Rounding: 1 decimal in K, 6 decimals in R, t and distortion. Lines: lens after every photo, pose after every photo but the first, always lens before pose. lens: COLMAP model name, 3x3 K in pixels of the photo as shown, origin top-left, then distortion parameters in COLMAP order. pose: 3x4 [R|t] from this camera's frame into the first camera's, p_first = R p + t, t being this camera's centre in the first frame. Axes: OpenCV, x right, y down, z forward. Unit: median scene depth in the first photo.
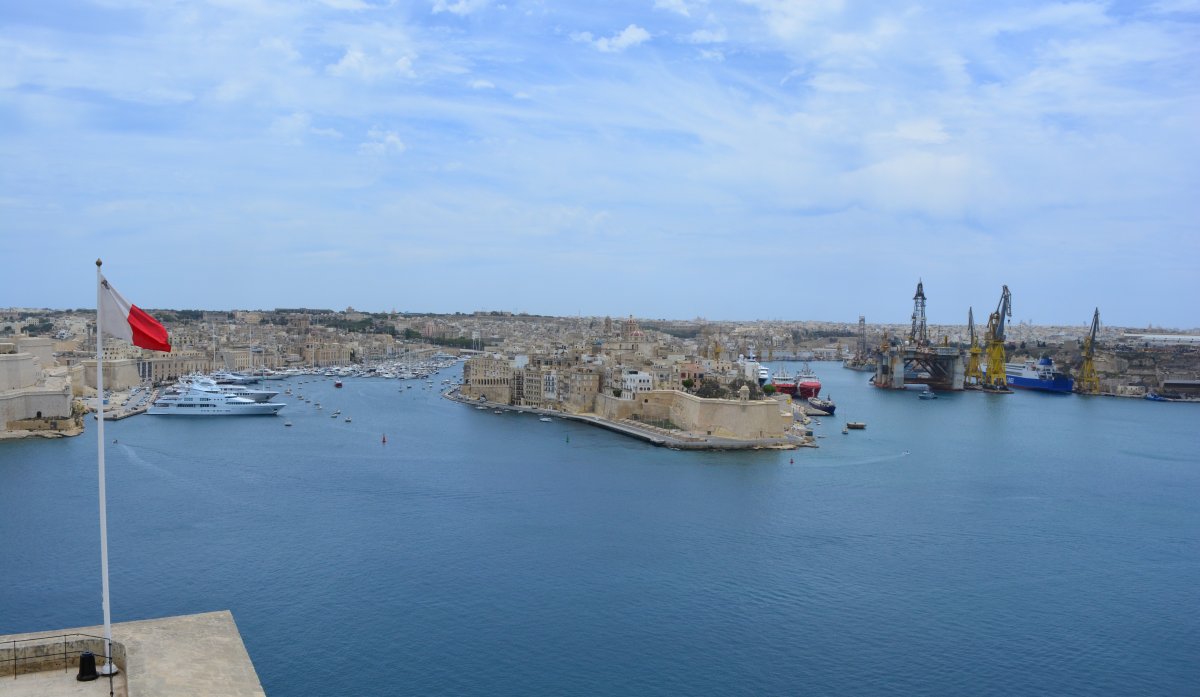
lens RADIAL K [[937.5, 0, 597.6], [0, 937.5, 345.9], [0, 0, 1]] dist [-0.090294, 0.015673]
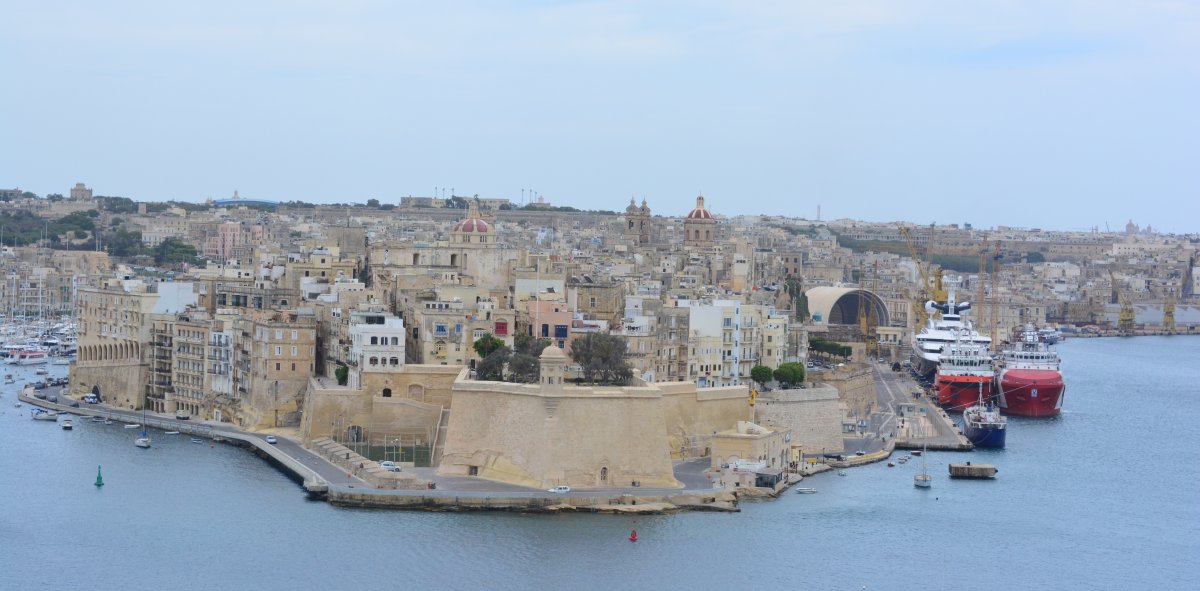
lens RADIAL K [[2641.0, 0, 599.4], [0, 2641.0, 294.6], [0, 0, 1]] dist [0.049500, 0.000000]
pose [[0.993081, 0.008015, -0.117154, 0.157501], [-0.008671, 0.999949, -0.005094, 0.014153], [0.117107, 0.006075, 0.993101, -0.032846]]
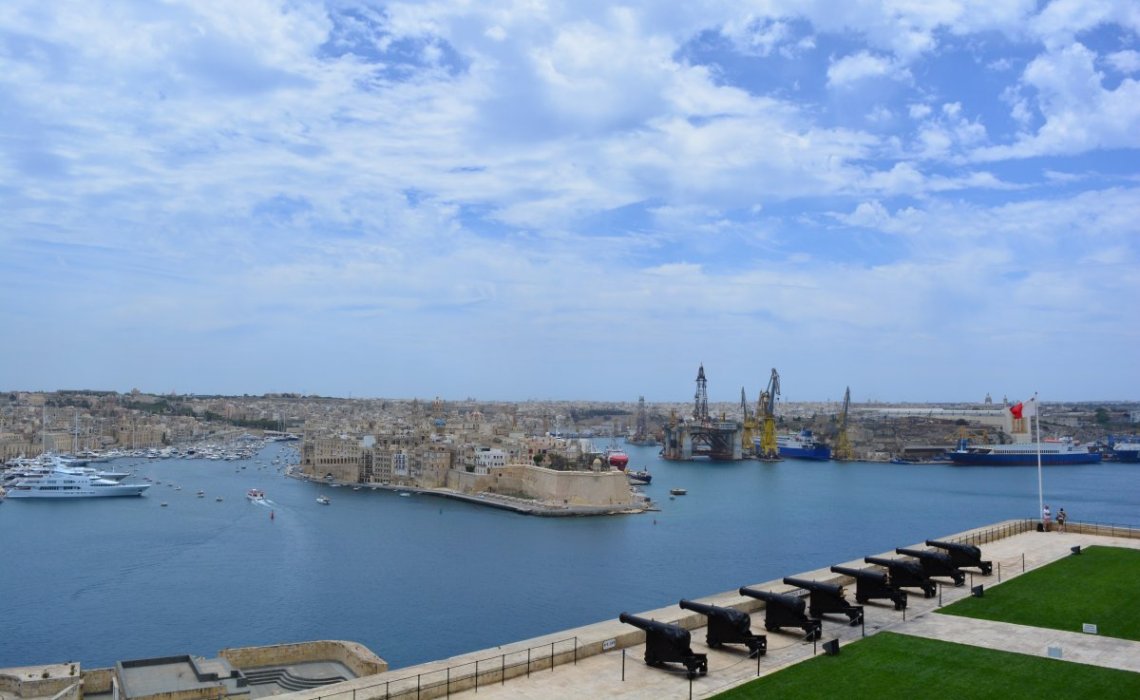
lens RADIAL K [[891.4, 0, 561.6], [0, 891.4, 313.3], [0, 0, 1]] dist [-0.091956, 0.012549]
pose [[0.975714, 0.012696, 0.218681, -0.066091], [0.014711, 0.992267, -0.123250, -0.000471], [-0.218554, 0.123474, 0.967981, -0.036927]]
